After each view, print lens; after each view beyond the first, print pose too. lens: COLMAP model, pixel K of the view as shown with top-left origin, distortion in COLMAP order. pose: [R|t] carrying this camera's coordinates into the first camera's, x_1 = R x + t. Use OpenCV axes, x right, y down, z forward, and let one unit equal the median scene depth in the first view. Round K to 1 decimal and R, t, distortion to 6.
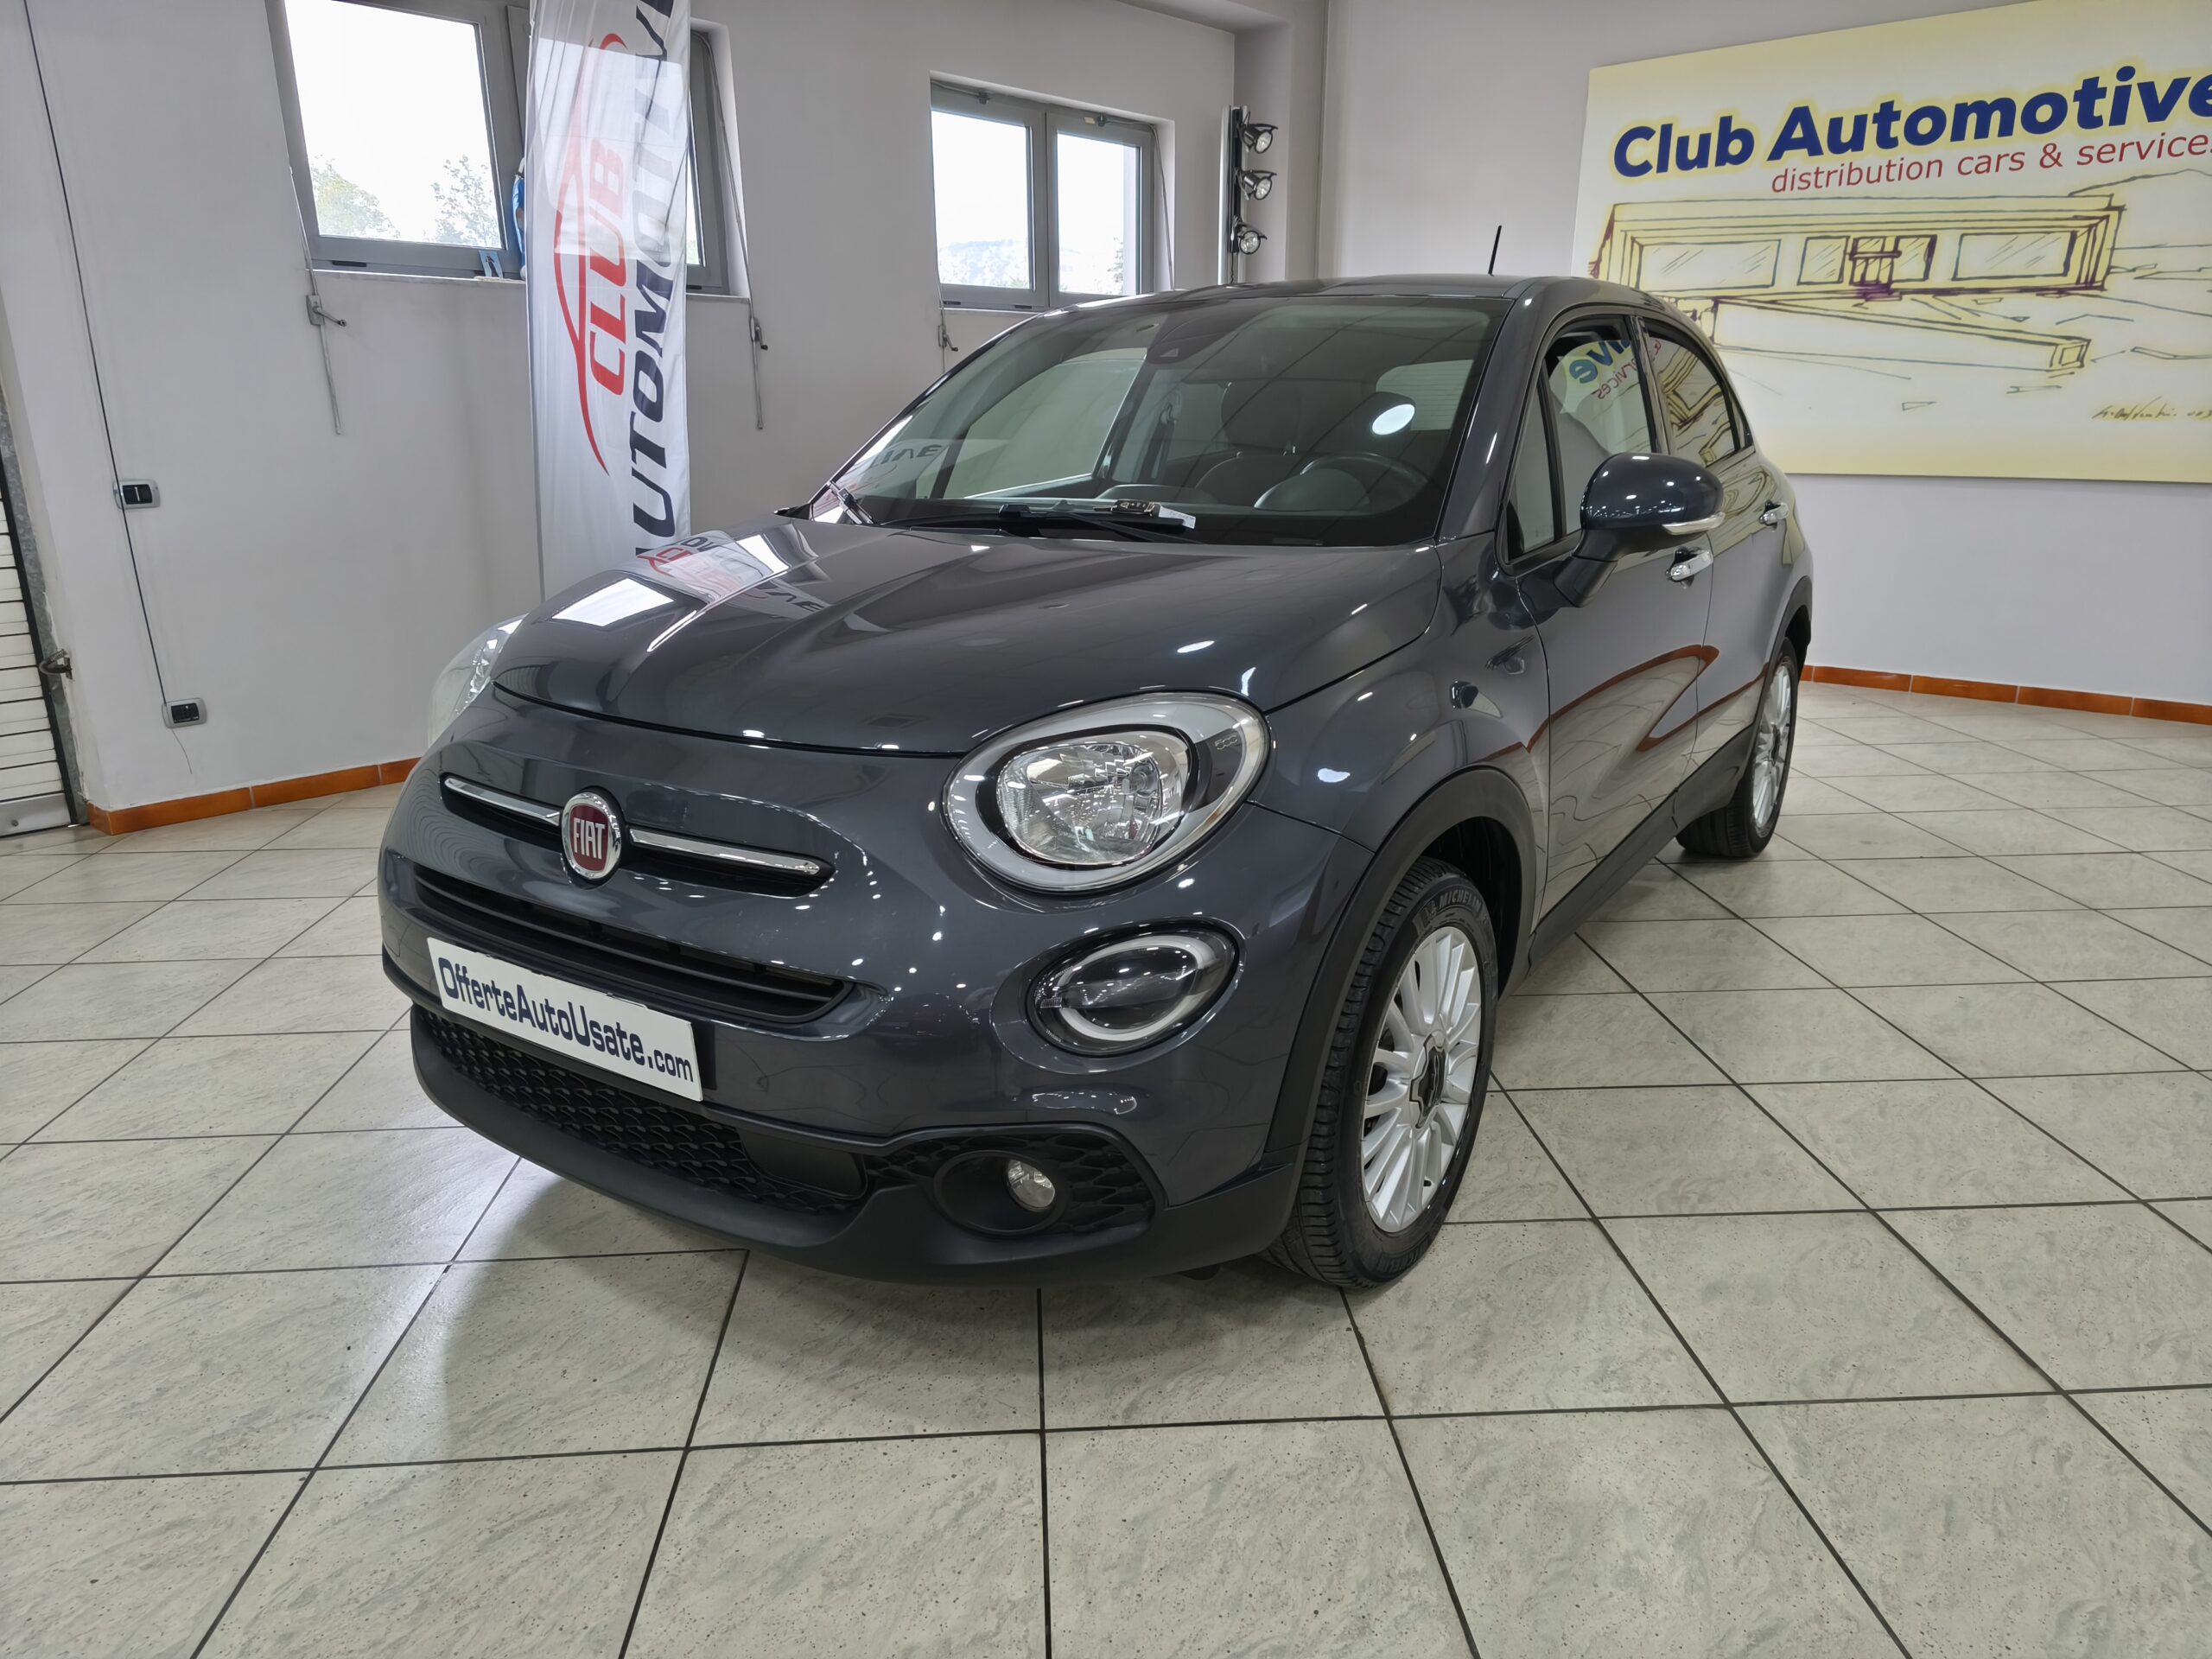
lens RADIAL K [[1506.1, 0, 1117.7], [0, 1506.1, 784.2], [0, 0, 1]] dist [0.059045, -0.033662]
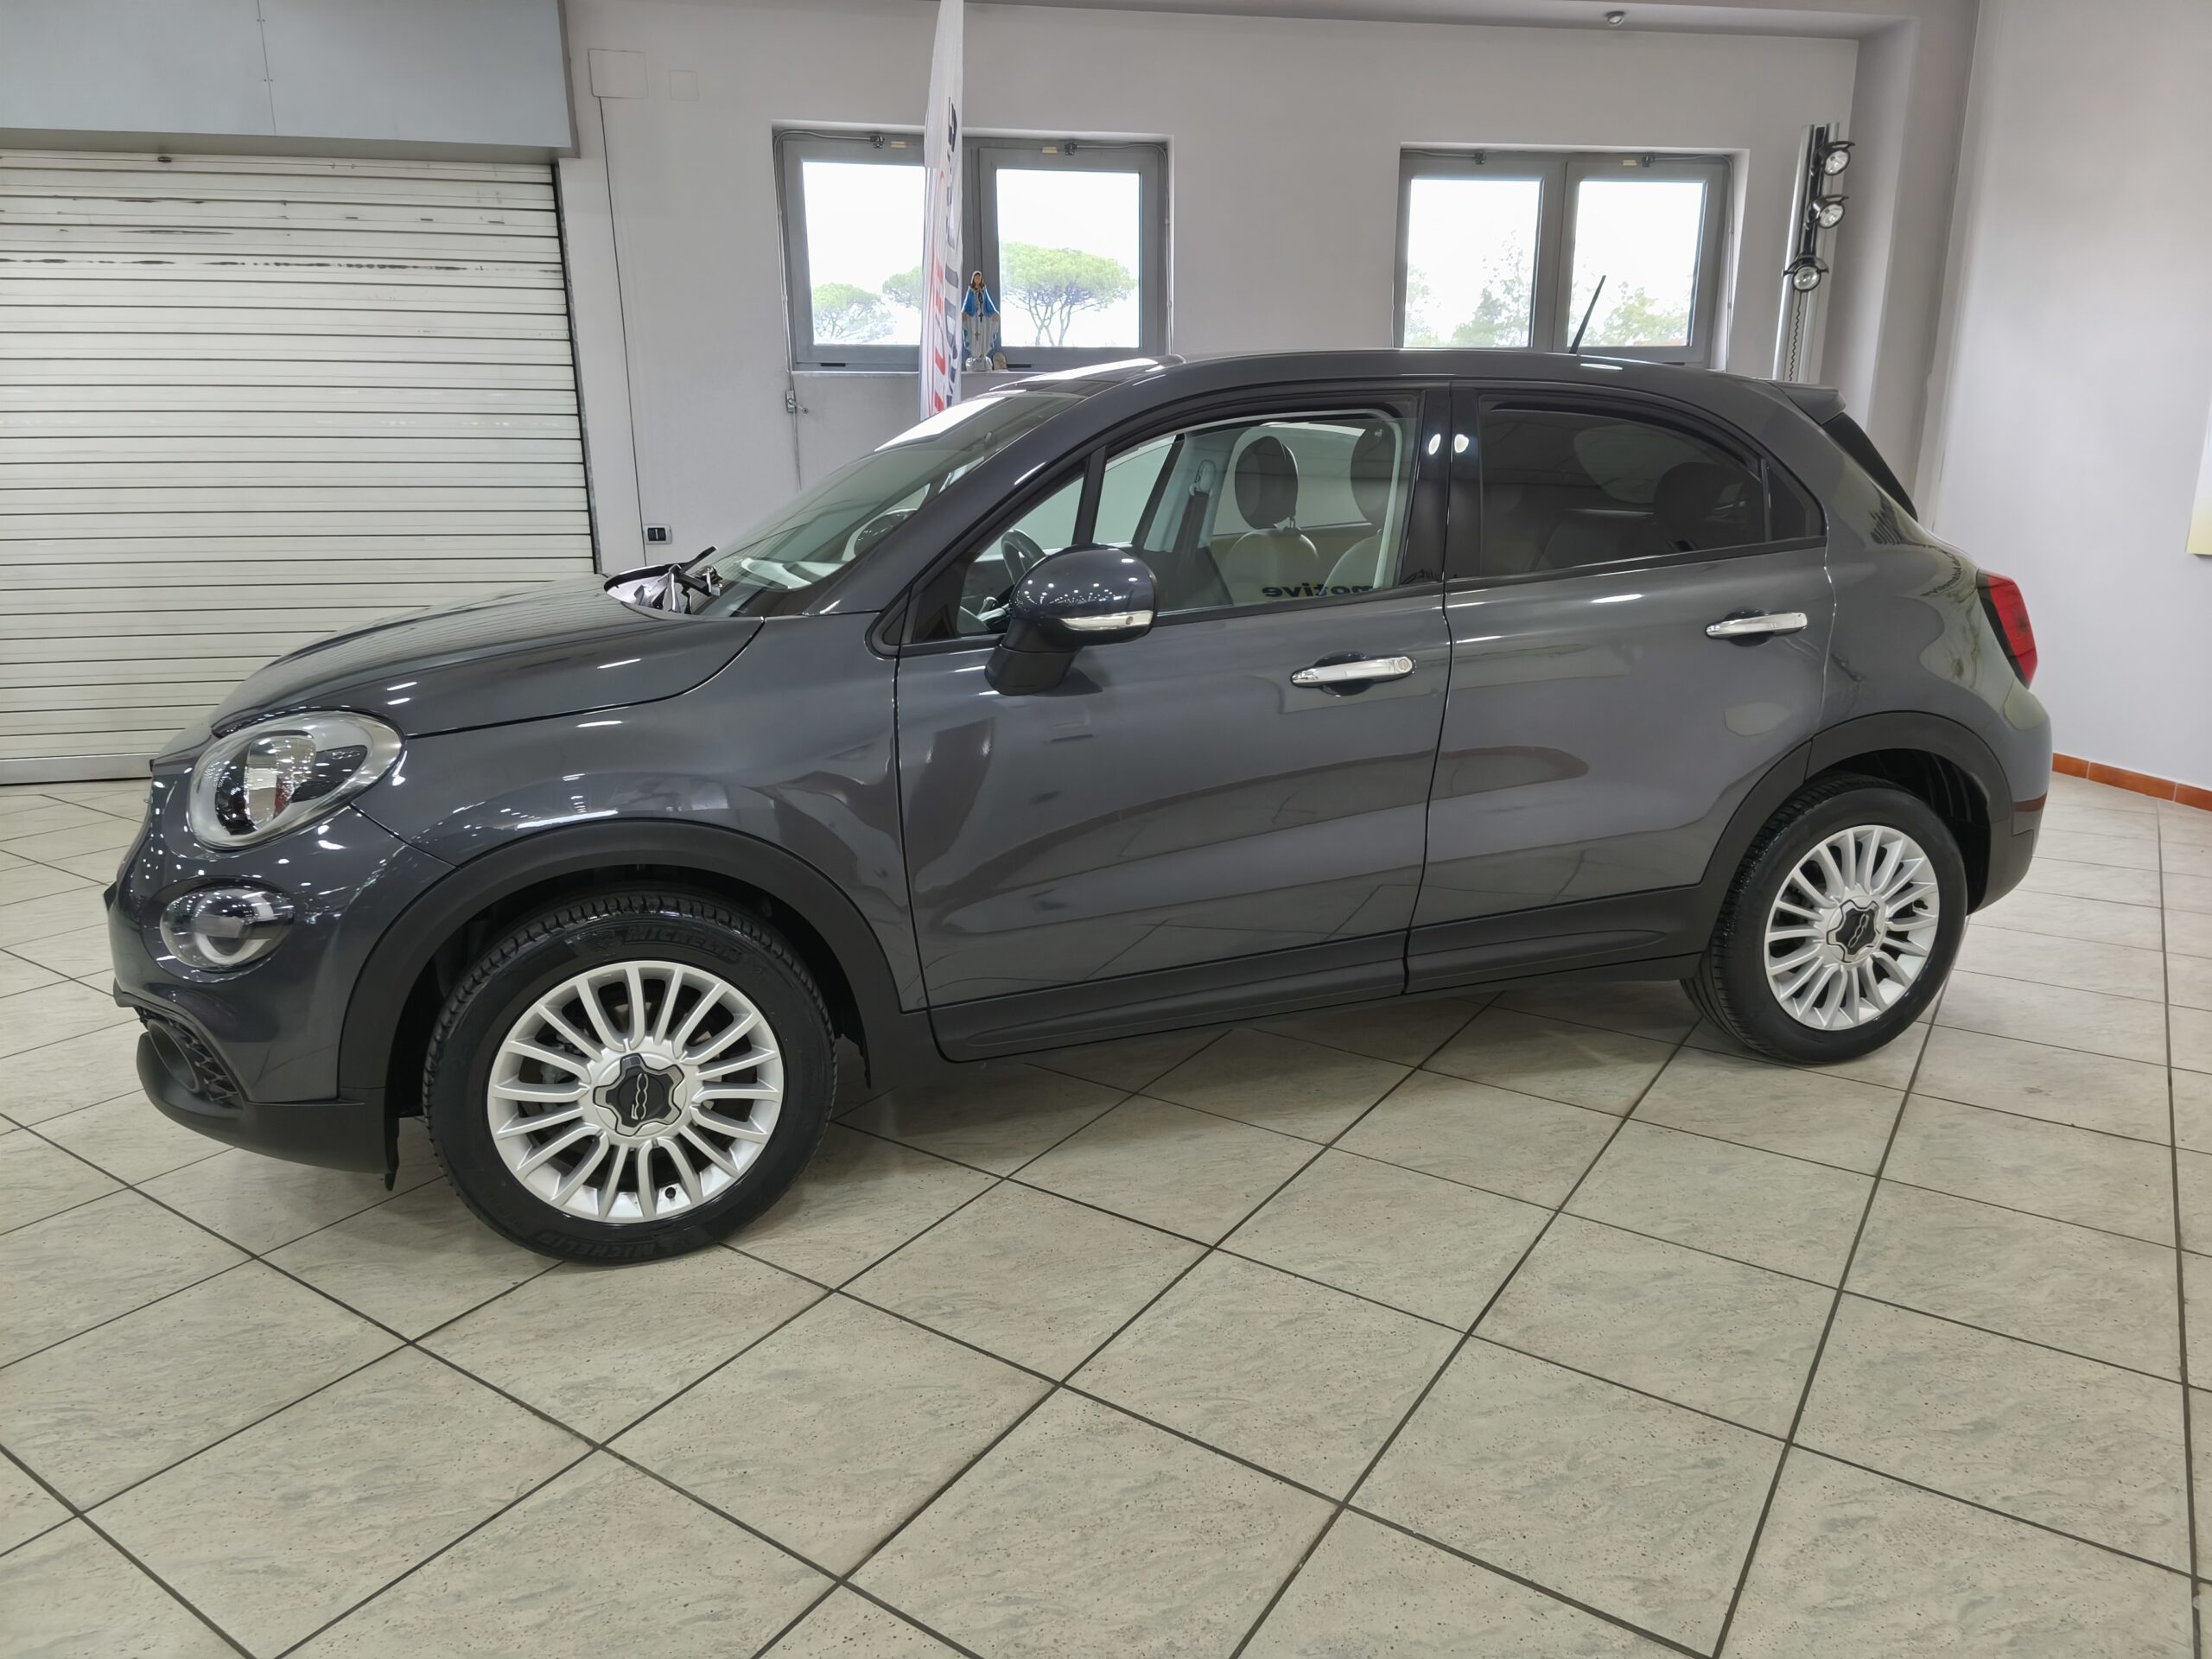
lens RADIAL K [[1506.1, 0, 1117.7], [0, 1506.1, 784.2], [0, 0, 1]] dist [0.059045, -0.033662]
pose [[0.780896, 0.131821, -0.610593, 0.534325], [-0.150033, 0.988447, 0.021517, -0.050453], [0.606375, 0.074807, 0.791652, 0.149422]]
